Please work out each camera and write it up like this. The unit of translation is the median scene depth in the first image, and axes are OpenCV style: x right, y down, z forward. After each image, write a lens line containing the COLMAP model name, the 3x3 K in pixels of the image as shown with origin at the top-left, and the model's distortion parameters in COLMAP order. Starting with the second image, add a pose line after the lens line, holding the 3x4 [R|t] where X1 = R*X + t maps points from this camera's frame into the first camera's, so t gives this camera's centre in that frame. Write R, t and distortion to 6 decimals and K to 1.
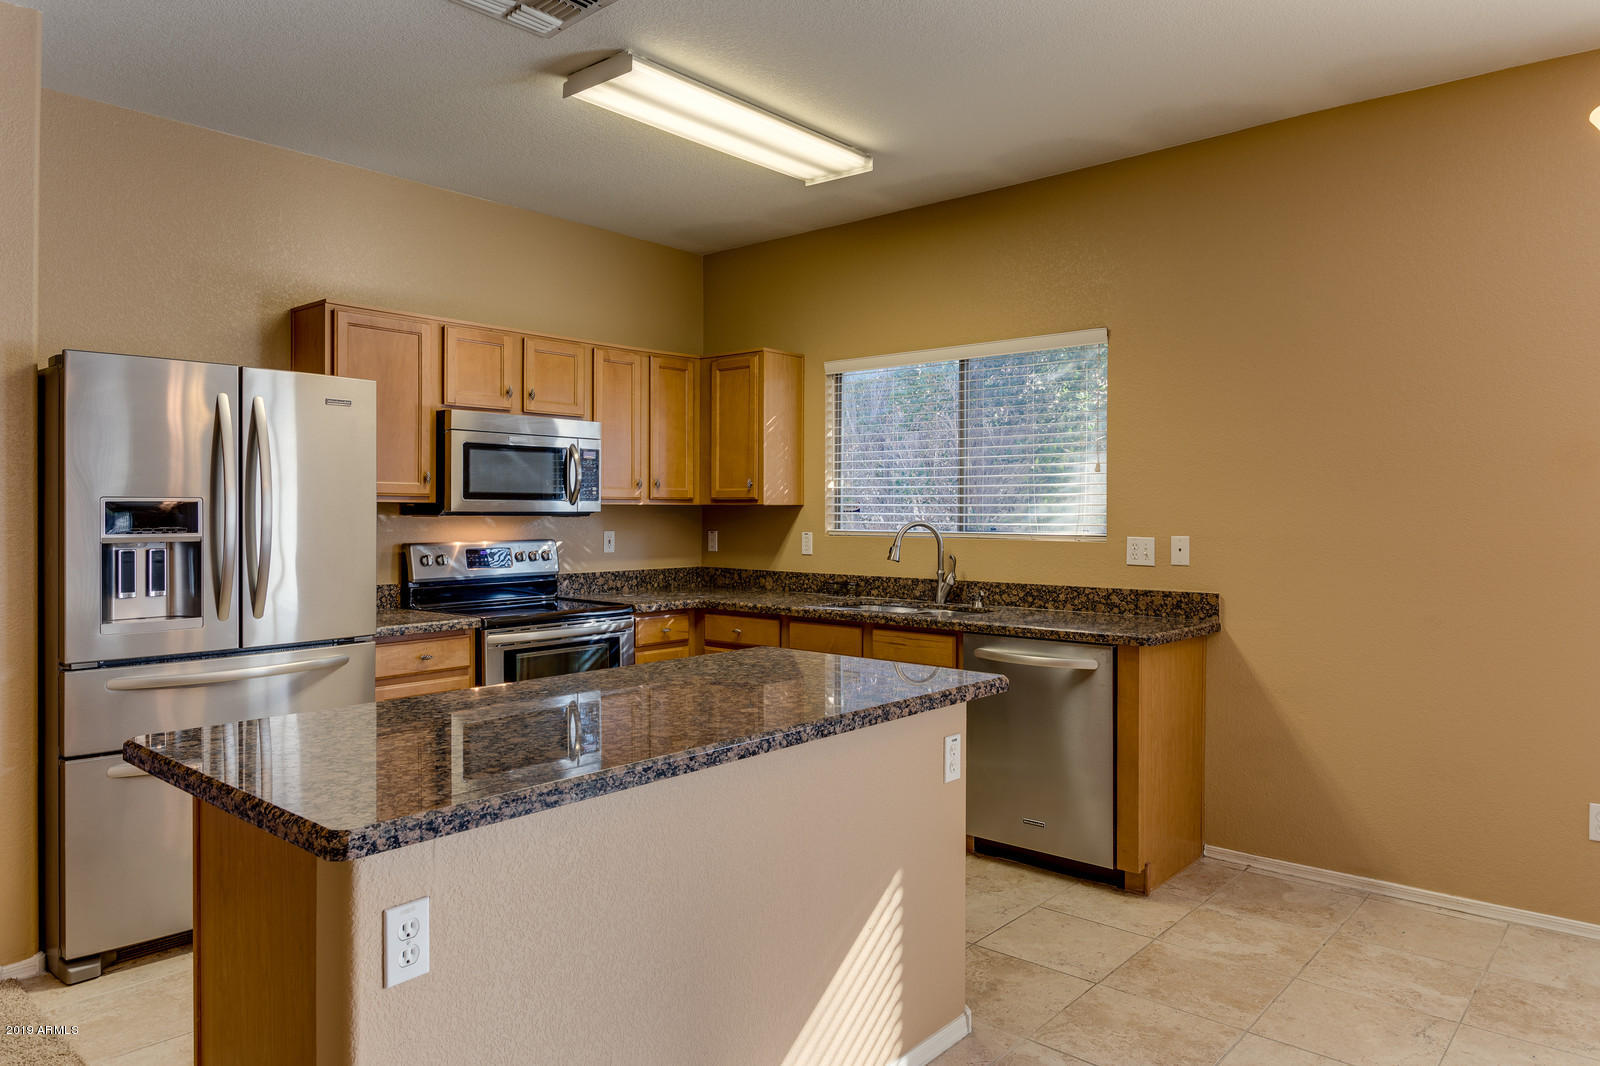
lens RADIAL K [[1032.3, 0, 797.4], [0, 1032.3, 523.4], [0, 0, 1]] dist [0.019969, -0.001027]
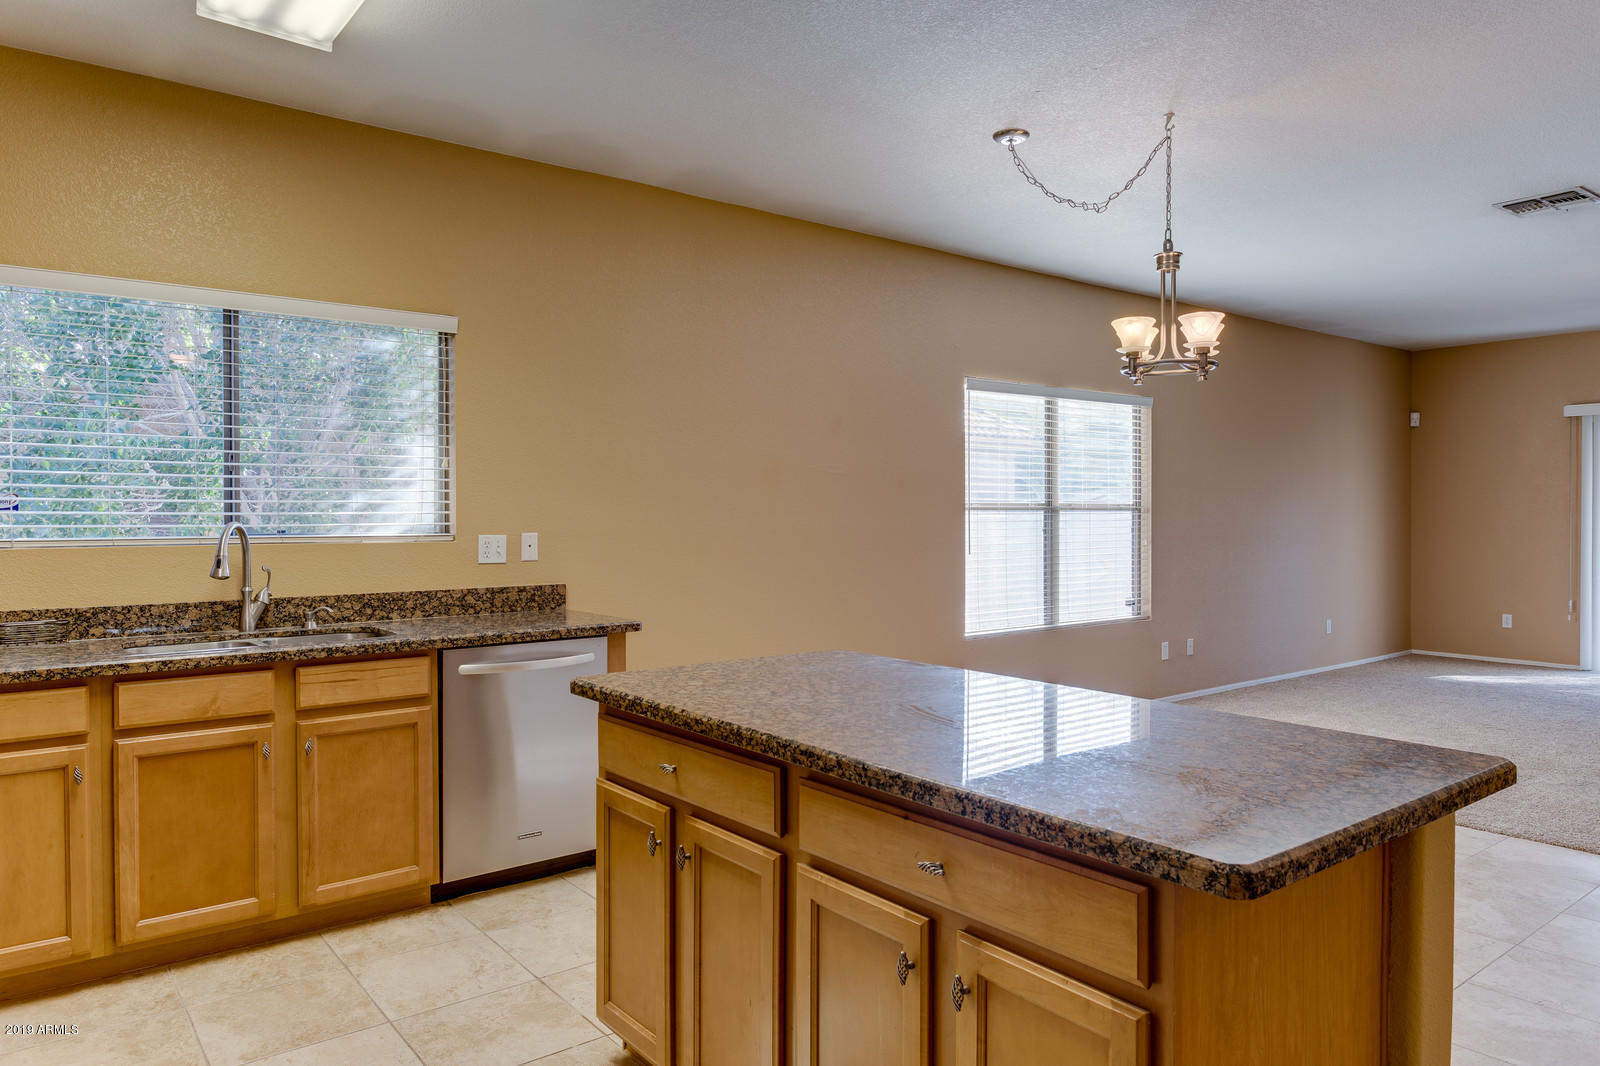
lens RADIAL K [[1032.3, 0, 799.6], [0, 1032.3, 533.9], [0, 0, 1]] dist [0.019969, -0.001027]
pose [[0.191403, -0.020488, 0.981298, -0.580955], [0.013408, 0.999743, 0.018258, -0.002071], [-0.981420, 0.009662, 0.191629, 0.505654]]
